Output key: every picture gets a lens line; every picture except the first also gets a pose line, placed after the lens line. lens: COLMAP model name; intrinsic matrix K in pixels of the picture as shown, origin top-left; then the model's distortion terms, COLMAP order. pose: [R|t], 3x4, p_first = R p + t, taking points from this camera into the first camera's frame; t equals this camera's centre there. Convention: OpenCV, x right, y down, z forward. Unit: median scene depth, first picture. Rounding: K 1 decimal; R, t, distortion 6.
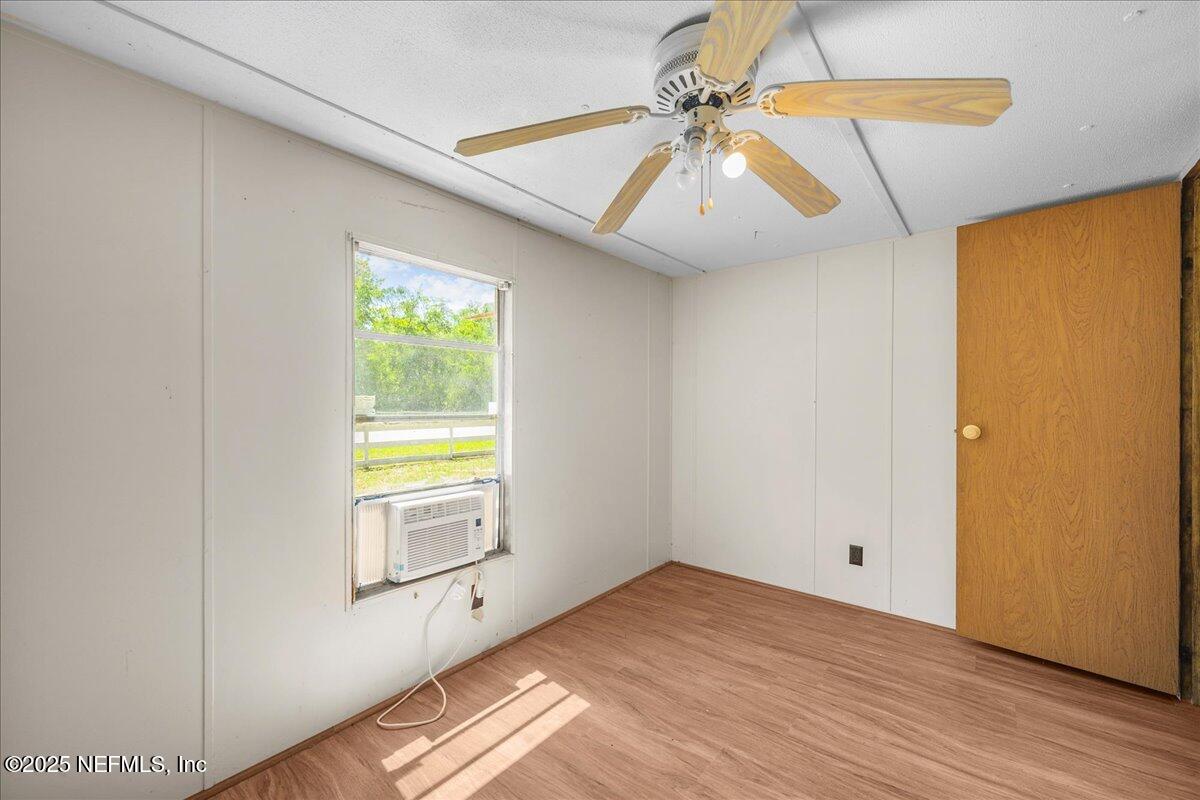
lens RADIAL K [[473.2, 0, 599.0], [0, 473.2, 399.6], [0, 0, 1]] dist [0.001303, 0.000213]
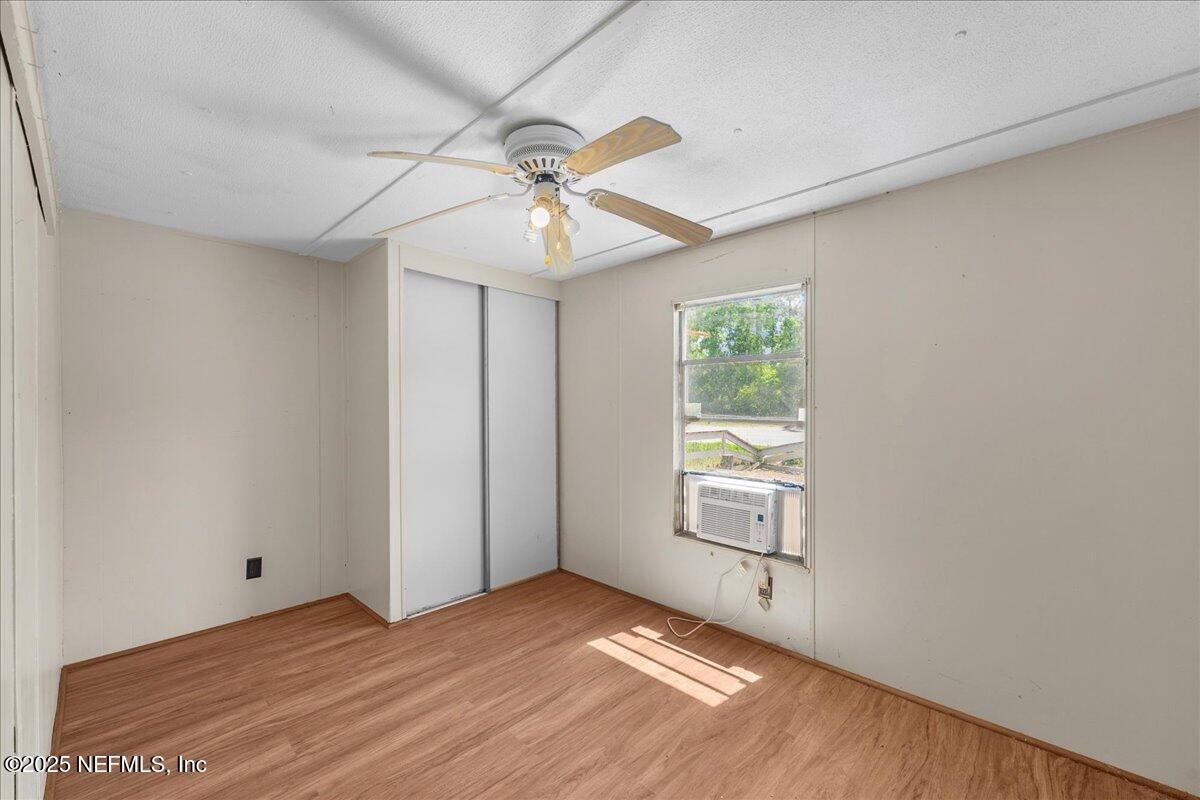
lens RADIAL K [[473.2, 0, 599.2], [0, 473.2, 405.4], [0, 0, 1]] dist [0.001303, 0.000213]
pose [[-0.071331, -0.001787, -0.997451, 0.972231], [0.001740, 0.999997, -0.001916, 0.000264], [0.997451, -0.001872, -0.071327, 0.796944]]
